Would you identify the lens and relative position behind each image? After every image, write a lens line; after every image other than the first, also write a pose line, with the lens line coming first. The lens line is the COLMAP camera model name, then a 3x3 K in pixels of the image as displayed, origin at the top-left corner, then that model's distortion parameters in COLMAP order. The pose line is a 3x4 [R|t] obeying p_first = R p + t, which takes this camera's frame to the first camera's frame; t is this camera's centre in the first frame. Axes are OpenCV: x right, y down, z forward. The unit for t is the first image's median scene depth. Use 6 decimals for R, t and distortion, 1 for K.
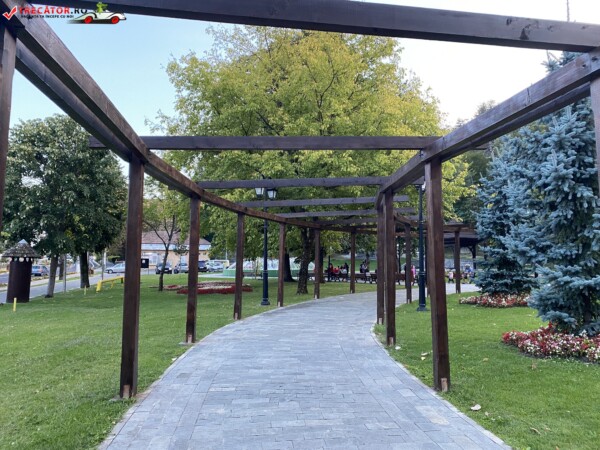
lens RADIAL K [[448.2, 0, 299.3], [0, 448.2, 217.9], [0, 0, 1]] dist [0.108602, -0.159244]
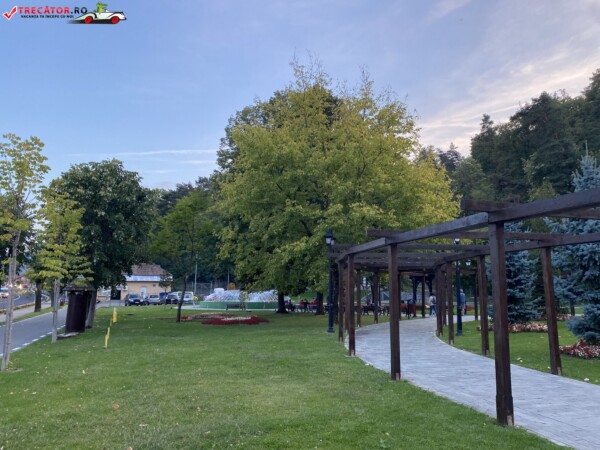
lens RADIAL K [[448.2, 0, 299.3], [0, 448.2, 217.9], [0, 0, 1]] dist [0.108602, -0.159244]
pose [[0.990121, 0.027532, 0.137486, -0.374983], [-0.018397, 0.997565, -0.067280, -0.040462], [-0.139004, 0.064086, 0.988216, -0.266485]]
